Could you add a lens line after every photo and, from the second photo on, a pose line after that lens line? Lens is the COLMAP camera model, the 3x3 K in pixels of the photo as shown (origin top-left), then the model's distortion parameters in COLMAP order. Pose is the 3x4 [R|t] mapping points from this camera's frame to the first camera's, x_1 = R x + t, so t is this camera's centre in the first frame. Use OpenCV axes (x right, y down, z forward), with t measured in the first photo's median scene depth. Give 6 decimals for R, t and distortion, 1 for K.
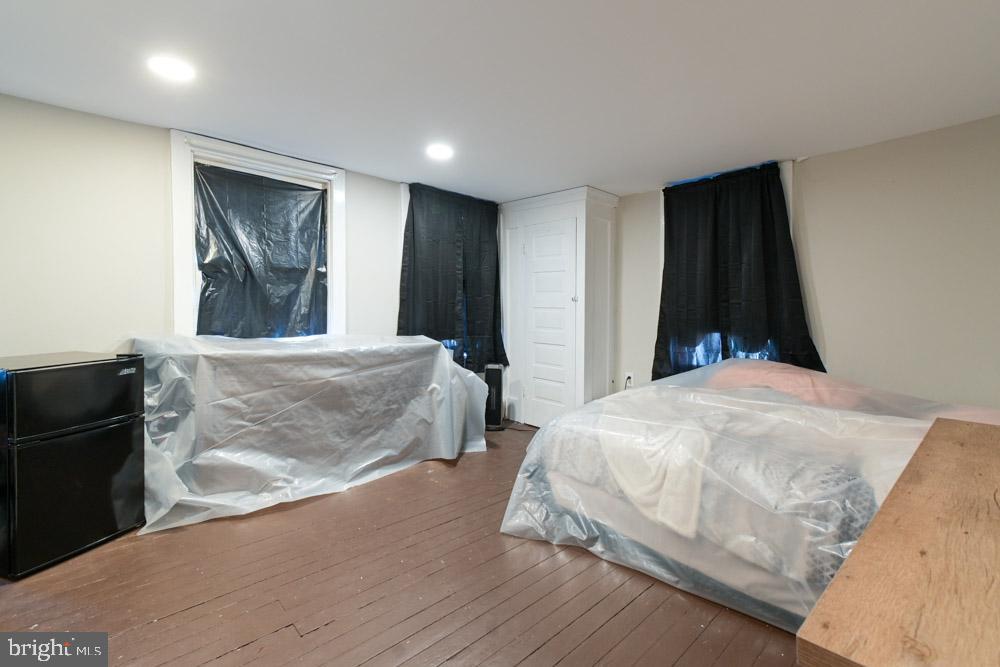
lens RADIAL K [[450.1, 0, 507.6], [0, 450.1, 306.4], [0, 0, 1]] dist [0.012211, -0.000302]
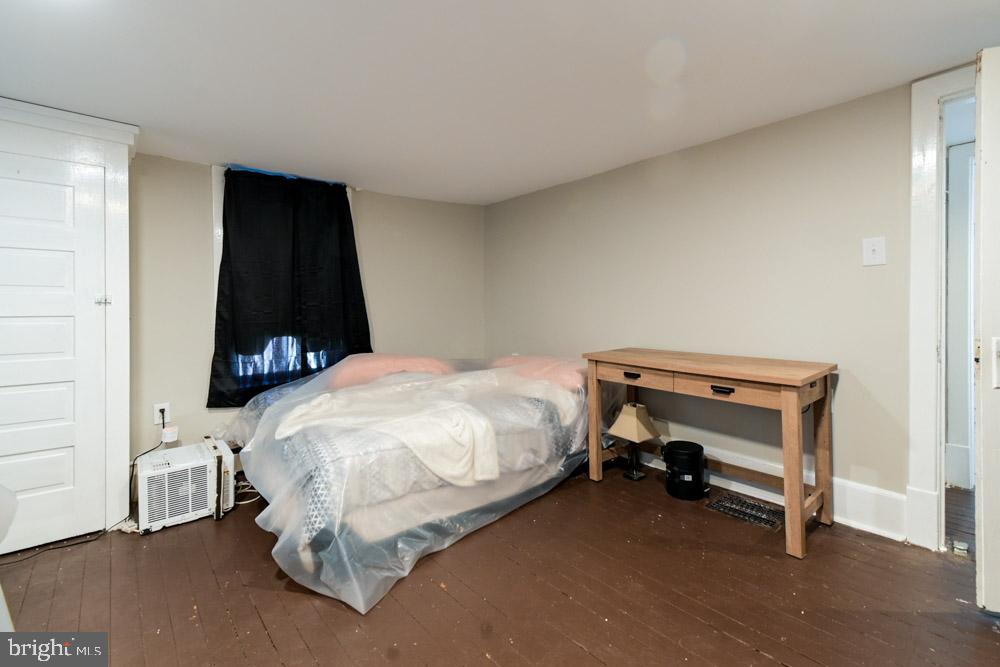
lens RADIAL K [[450.1, 0, 507.6], [0, 450.1, 306.4], [0, 0, 1]] dist [0.012211, -0.000302]
pose [[0.035191, -0.003724, 0.999374, -0.740548], [0.015046, 0.999882, 0.003196, -0.005040], [-0.999267, 0.014924, 0.035243, 0.719473]]
